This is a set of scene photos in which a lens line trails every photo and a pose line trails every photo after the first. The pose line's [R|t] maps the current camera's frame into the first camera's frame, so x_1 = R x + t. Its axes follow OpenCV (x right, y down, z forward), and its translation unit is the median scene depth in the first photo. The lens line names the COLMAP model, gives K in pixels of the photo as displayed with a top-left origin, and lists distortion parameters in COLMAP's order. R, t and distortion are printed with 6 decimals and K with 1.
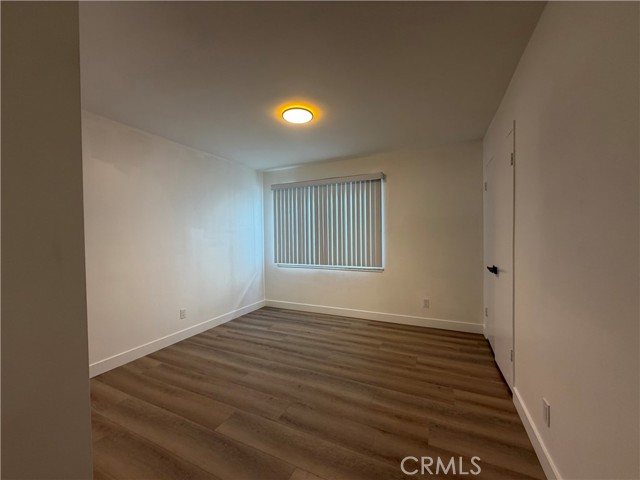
lens RADIAL K [[253.1, 0, 320.0], [0, 253.1, 240.0], [0, 0, 1]] dist [0.001788, 0.000112]
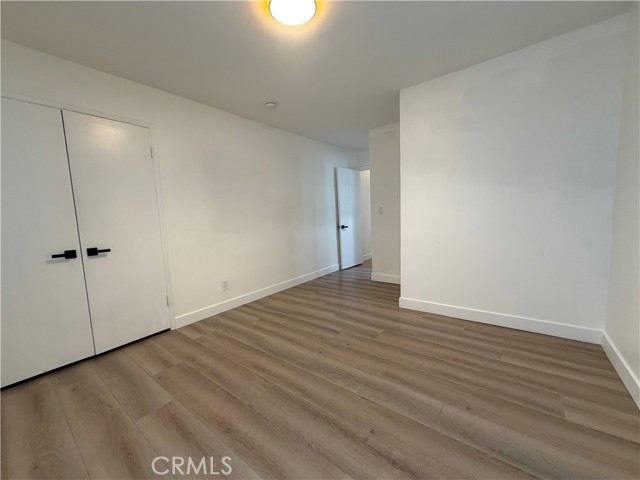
lens RADIAL K [[253.1, 0, 320.0], [0, 253.1, 240.0], [0, 0, 1]] dist [0.001788, 0.000112]
pose [[-0.975453, 0.037720, 0.216953, -0.260660], [0.064227, 0.991117, 0.116457, 0.026537], [-0.210633, 0.127532, -0.969211, 1.606608]]
